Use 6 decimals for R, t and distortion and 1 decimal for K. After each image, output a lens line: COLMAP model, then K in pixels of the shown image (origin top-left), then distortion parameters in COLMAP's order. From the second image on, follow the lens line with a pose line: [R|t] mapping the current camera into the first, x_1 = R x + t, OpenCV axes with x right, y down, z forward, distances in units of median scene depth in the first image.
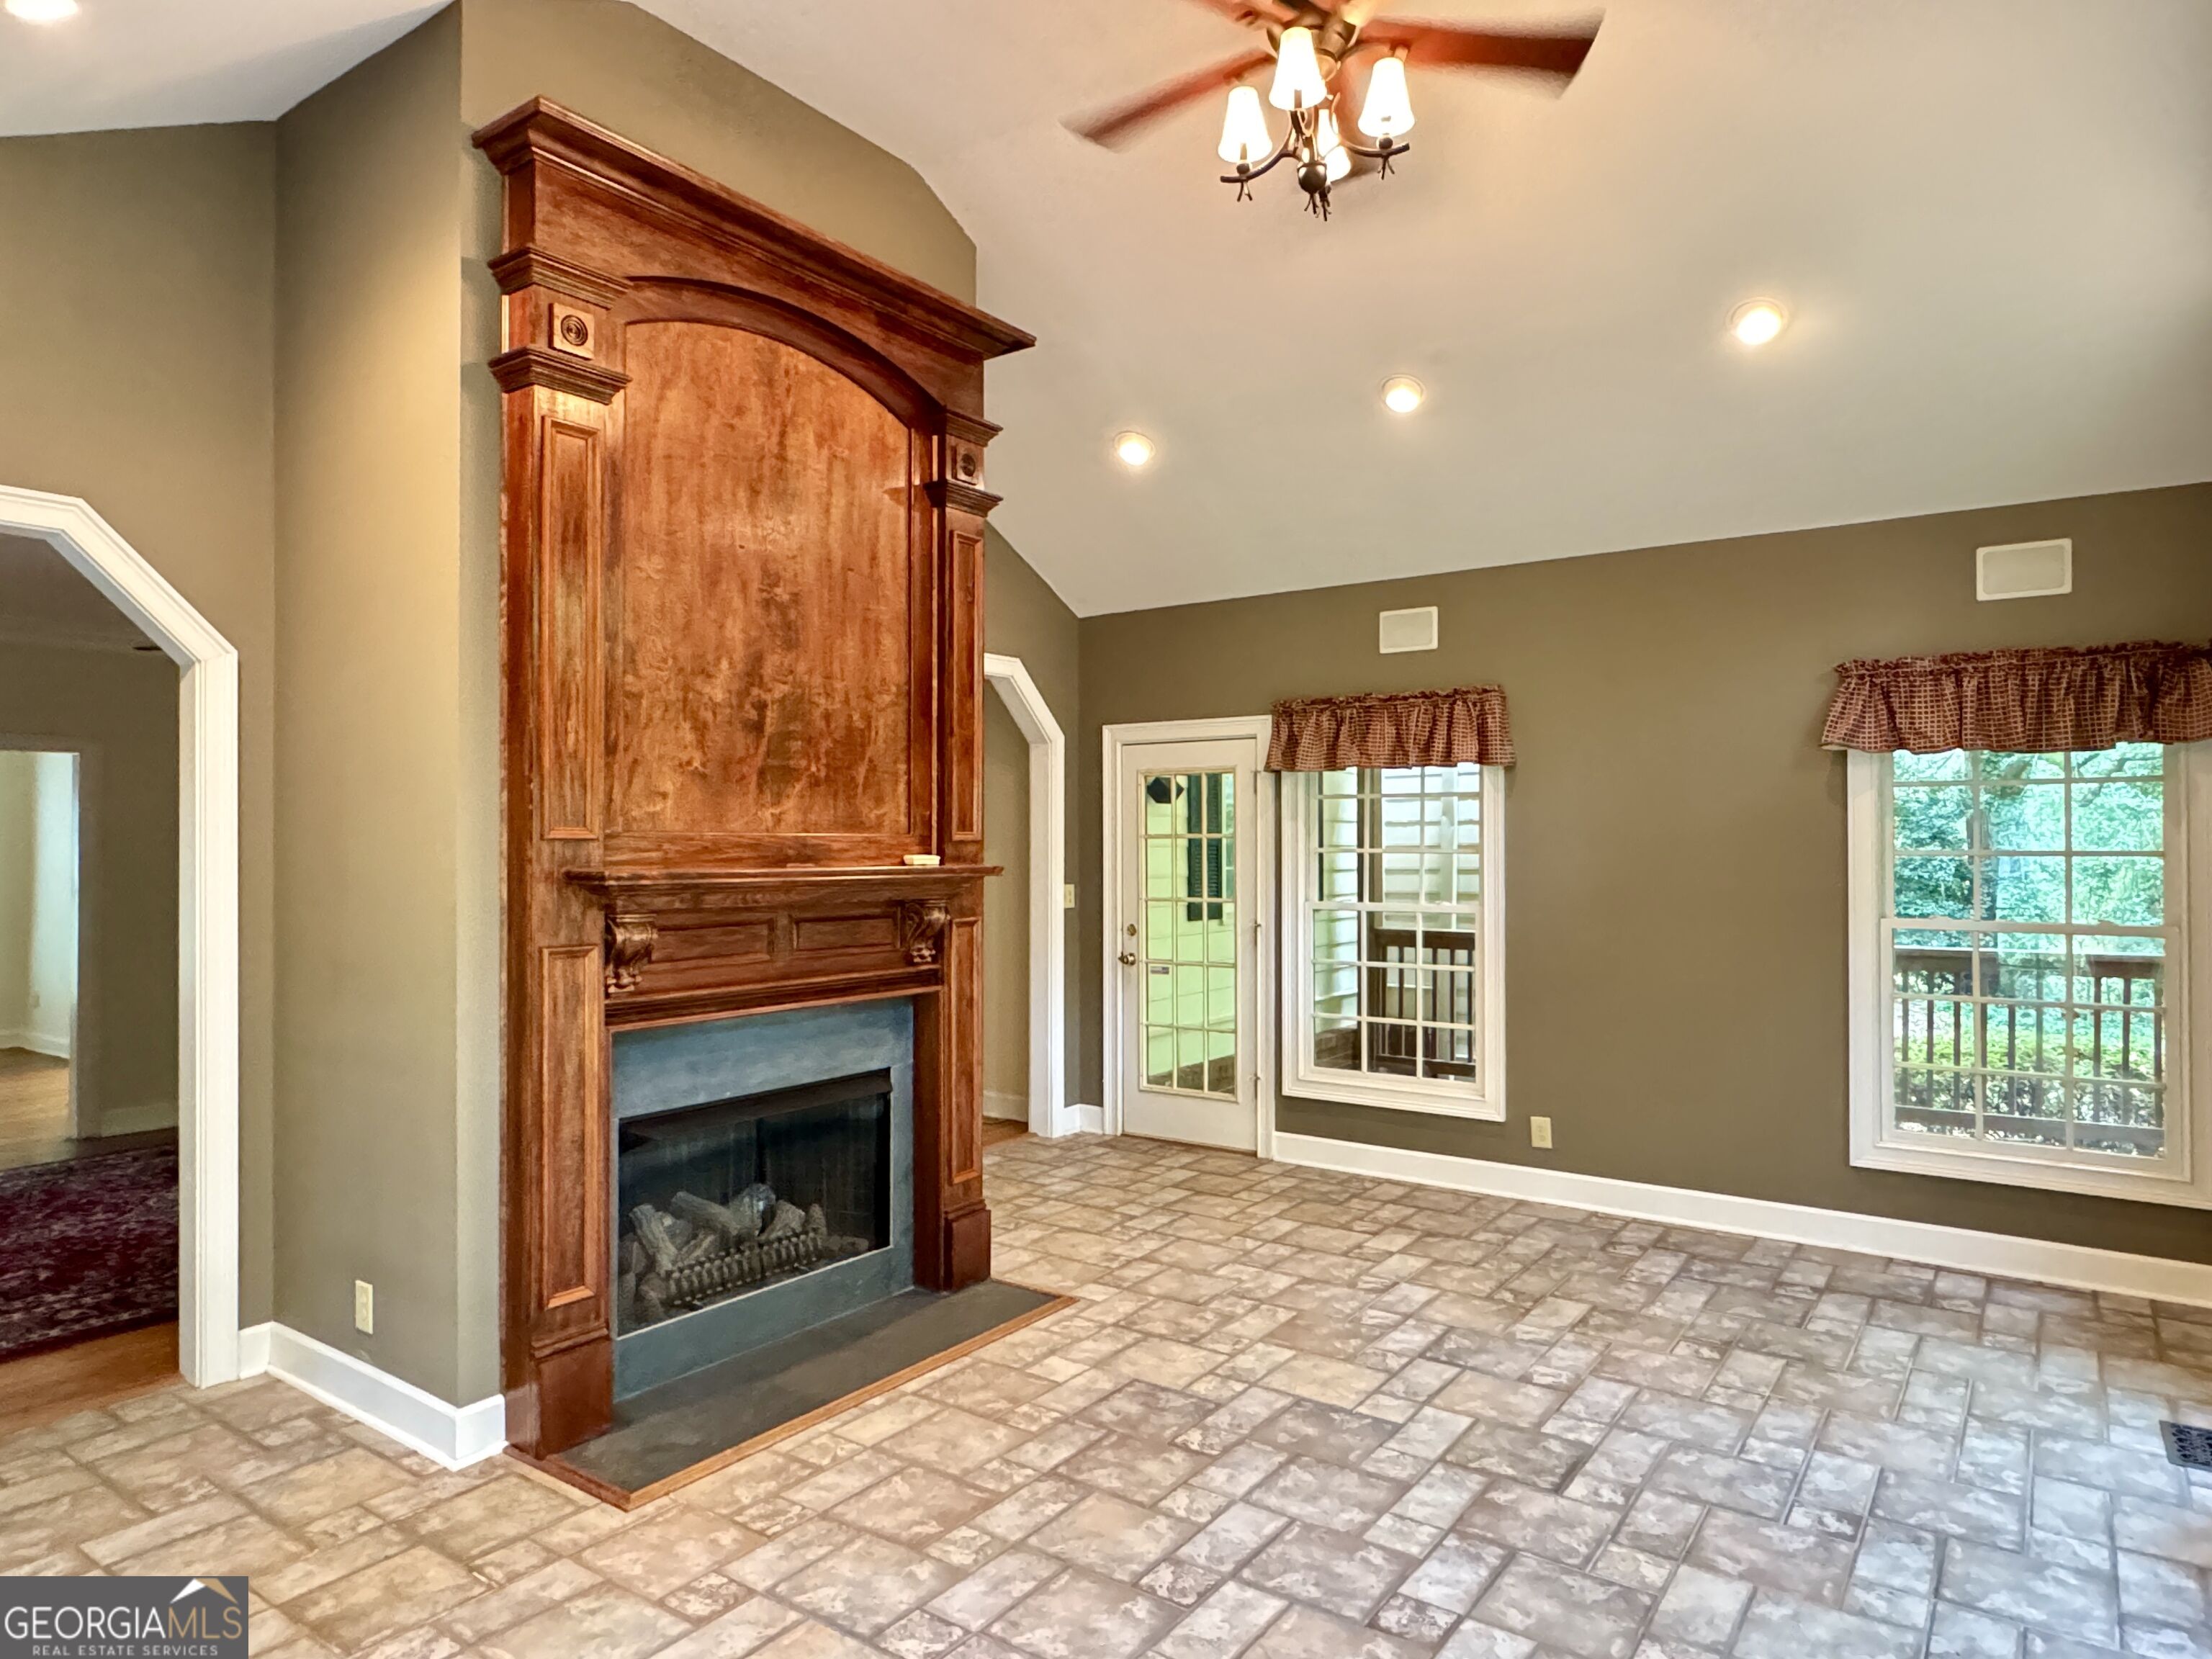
lens RADIAL K [[1359.1, 0, 1138.0], [0, 1359.1, 859.6], [0, 0, 1]] dist [-0.009544, 0.009688]
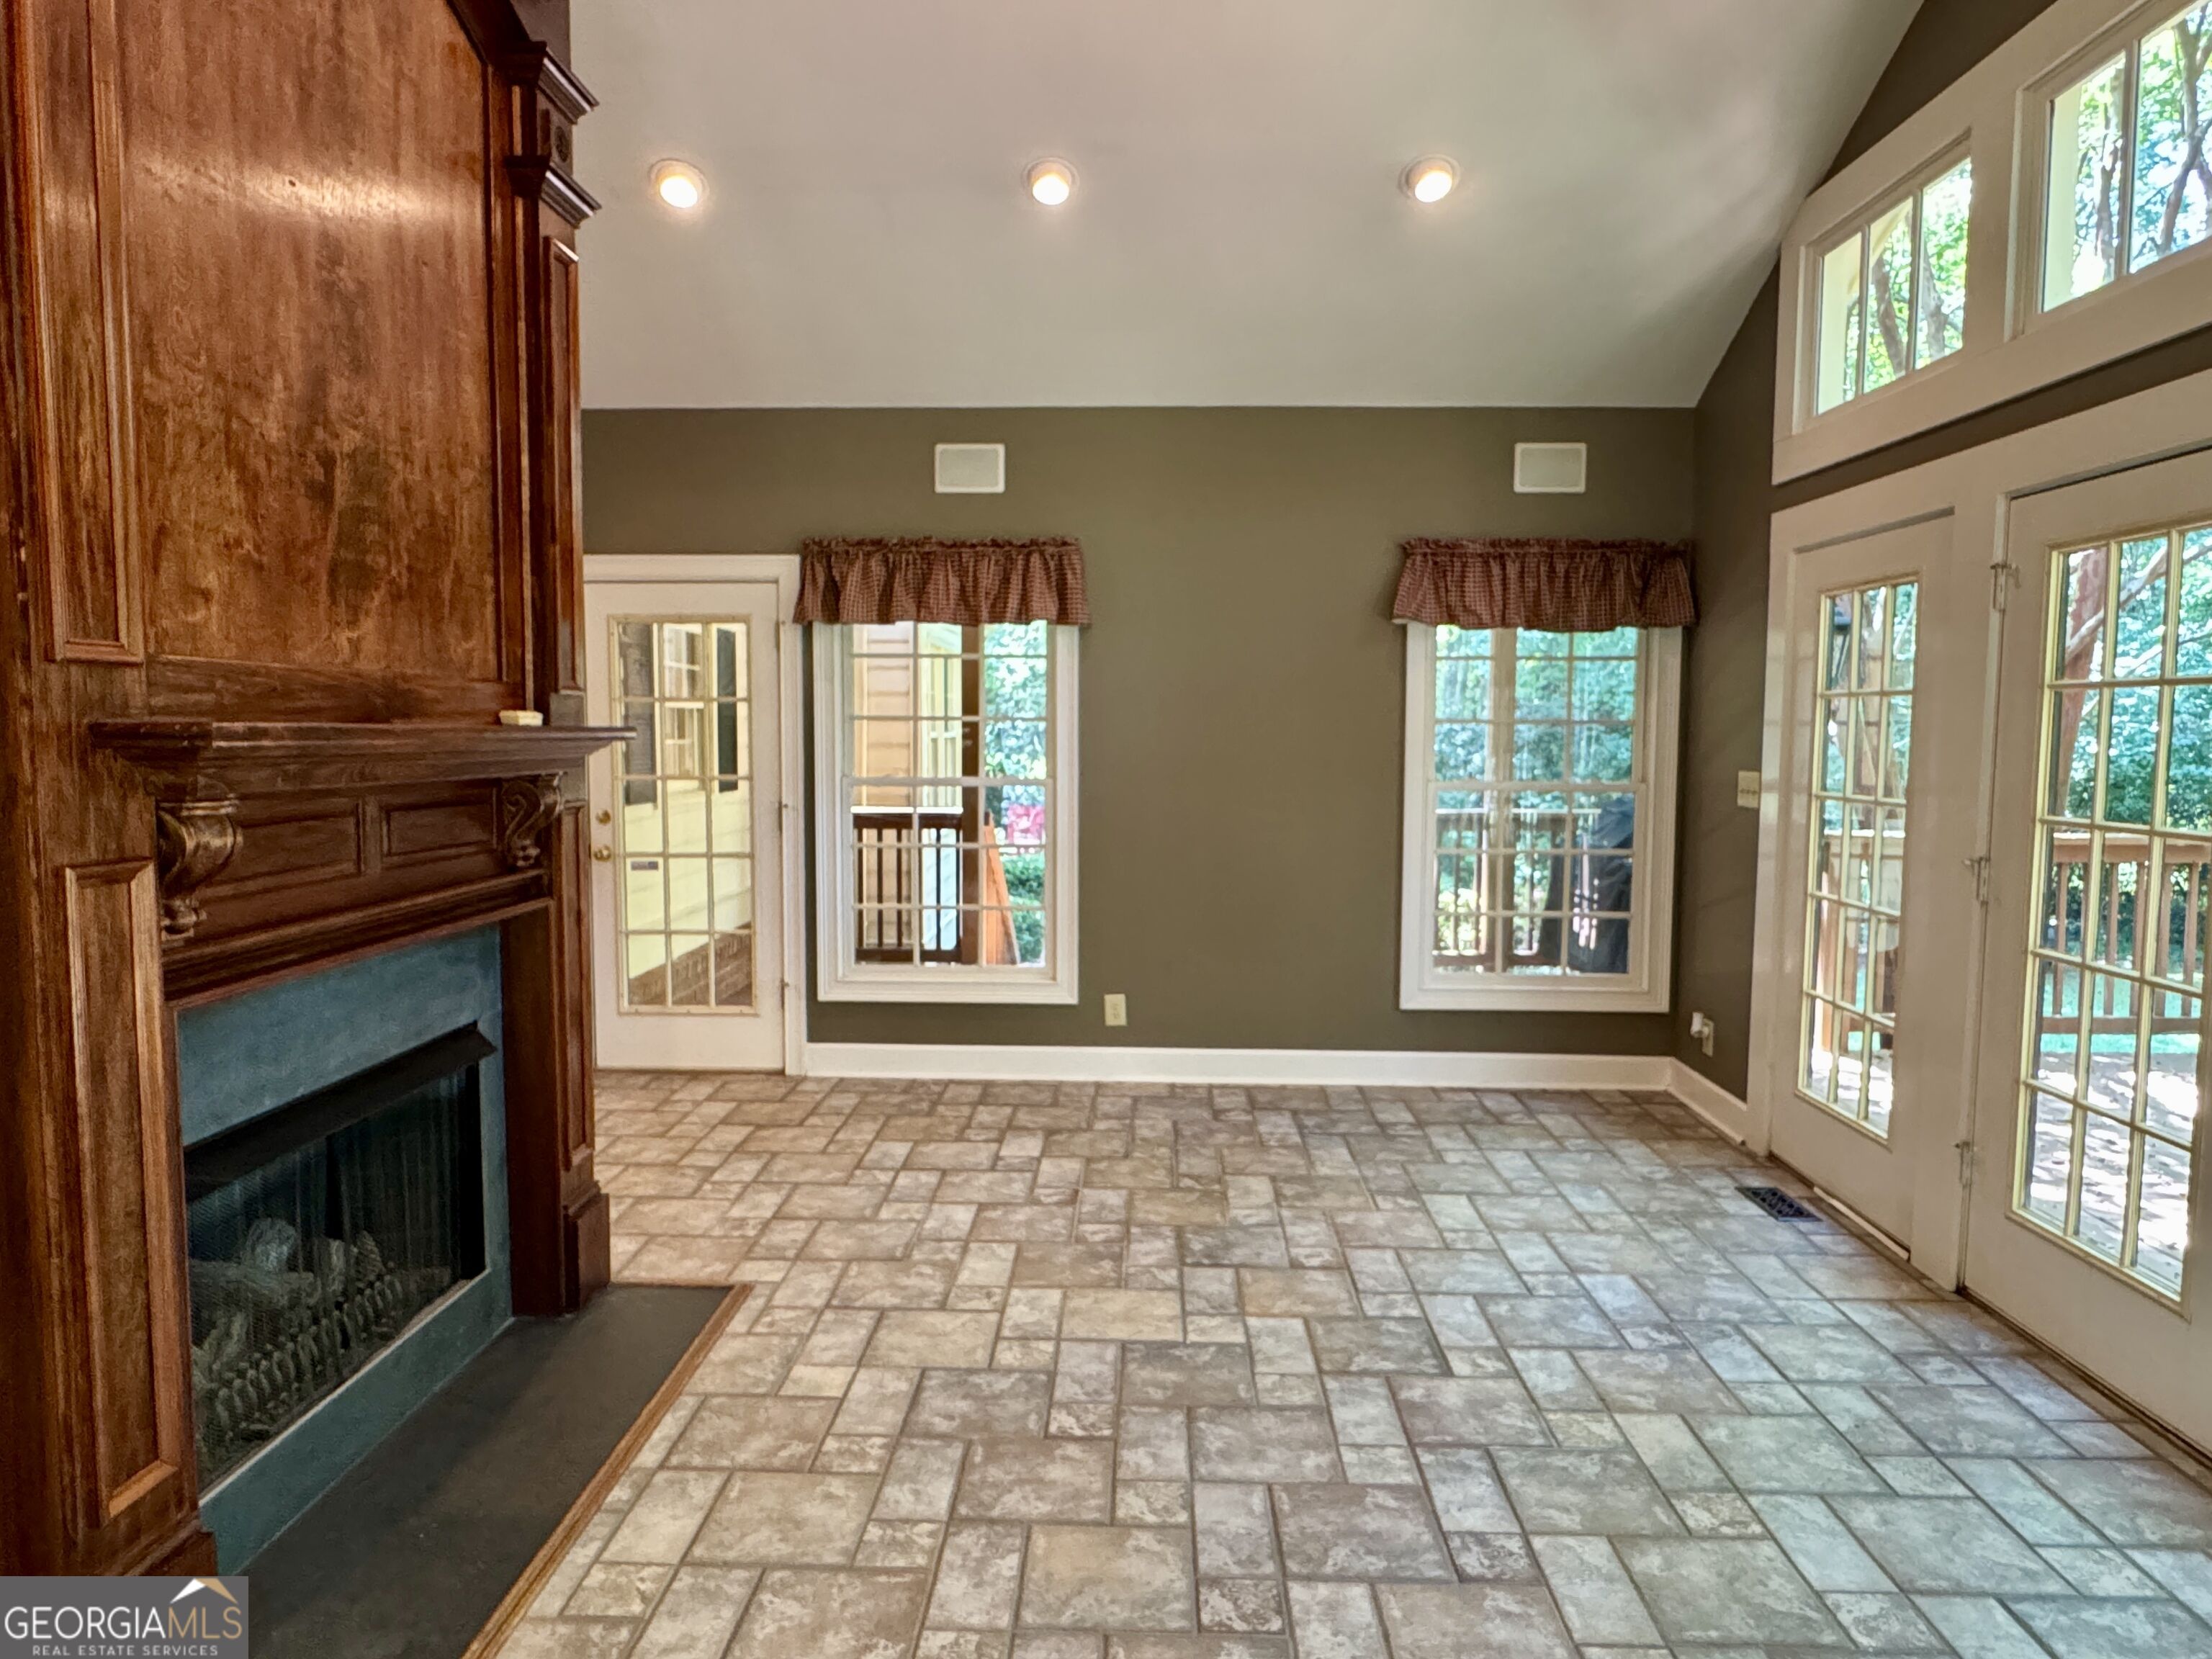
lens RADIAL K [[1359.1, 0, 1129.0], [0, 1359.1, 849.1], [0, 0, 1]] dist [-0.009544, 0.009688]
pose [[0.835824, -0.044609, 0.547182, -0.313780], [0.001697, 0.996898, 0.078681, 0.014214], [-0.548995, -0.064835, 0.833307, 0.275803]]
